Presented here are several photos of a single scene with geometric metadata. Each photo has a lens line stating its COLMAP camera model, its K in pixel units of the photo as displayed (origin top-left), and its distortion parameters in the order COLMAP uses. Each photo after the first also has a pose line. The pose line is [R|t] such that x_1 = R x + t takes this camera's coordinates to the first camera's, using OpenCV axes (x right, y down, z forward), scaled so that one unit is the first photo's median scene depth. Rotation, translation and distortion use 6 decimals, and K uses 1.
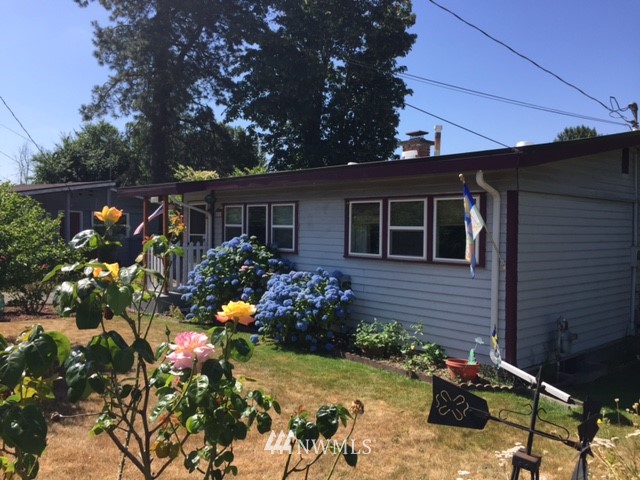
lens RADIAL K [[539.7, 0, 320.6], [0, 539.7, 239.1], [0, 0, 1]] dist [0.074198, -0.068458]
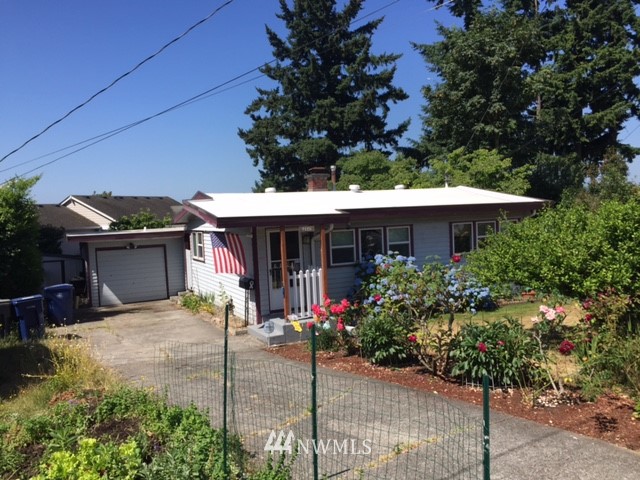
lens RADIAL K [[539.7, 0, 320.2], [0, 539.7, 234.4], [0, 0, 1]] dist [0.074198, -0.068458]
pose [[0.295974, -0.053256, 0.953710, -1.568963], [0.077142, 0.996516, 0.031706, -0.111382], [-0.952076, 0.064187, 0.299051, 0.815636]]
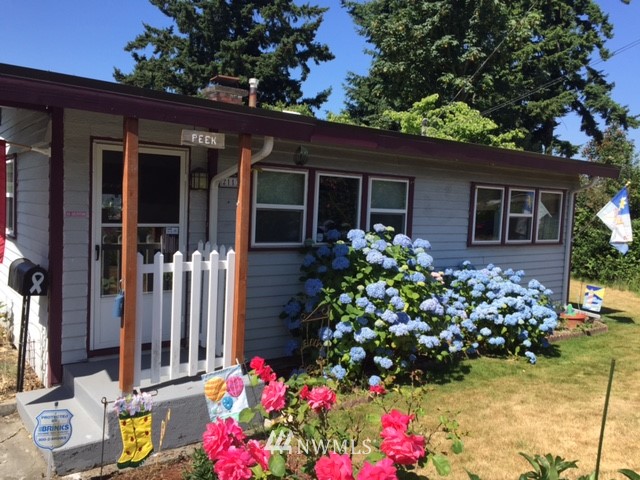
lens RADIAL K [[539.7, 0, 320.3], [0, 539.7, 238.8], [0, 0, 1]] dist [0.074198, -0.068458]
pose [[0.104183, -0.058690, 0.992825, -0.828002], [-0.005197, 0.998212, 0.059554, -0.029962], [-0.994545, -0.011365, 0.103692, 1.073404]]
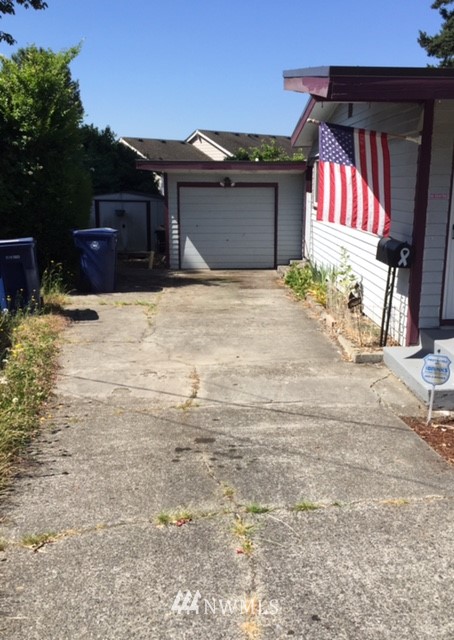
lens RADIAL K [[599.3, 0, 239.1], [0, 599.3, 325.2], [0, 0, 1]] dist [0.036757, 0.000000]
pose [[0.655187, -0.177147, 0.734404, -0.960365], [0.026089, 0.976845, 0.212352, -0.028617], [-0.755016, -0.119970, 0.644638, 1.091220]]
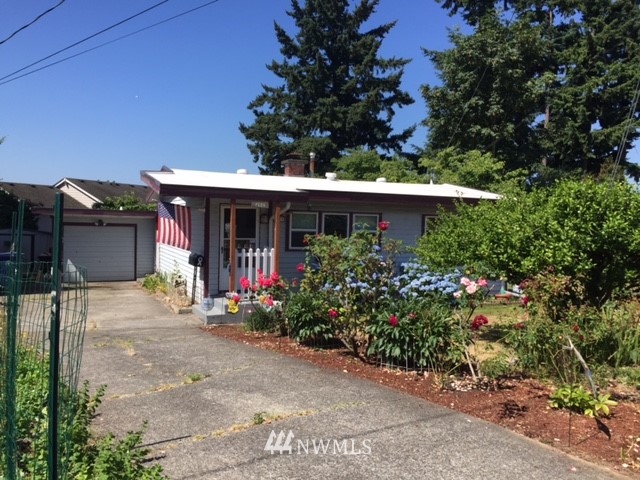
lens RADIAL K [[539.7, 0, 319.5], [0, 539.7, 232.9], [0, 0, 1]] dist [0.074198, -0.068458]
pose [[0.319248, -0.012850, 0.947584, -1.457156], [0.009255, 0.999903, 0.010442, -0.035974], [-0.947626, 0.005437, 0.319336, 0.719686]]
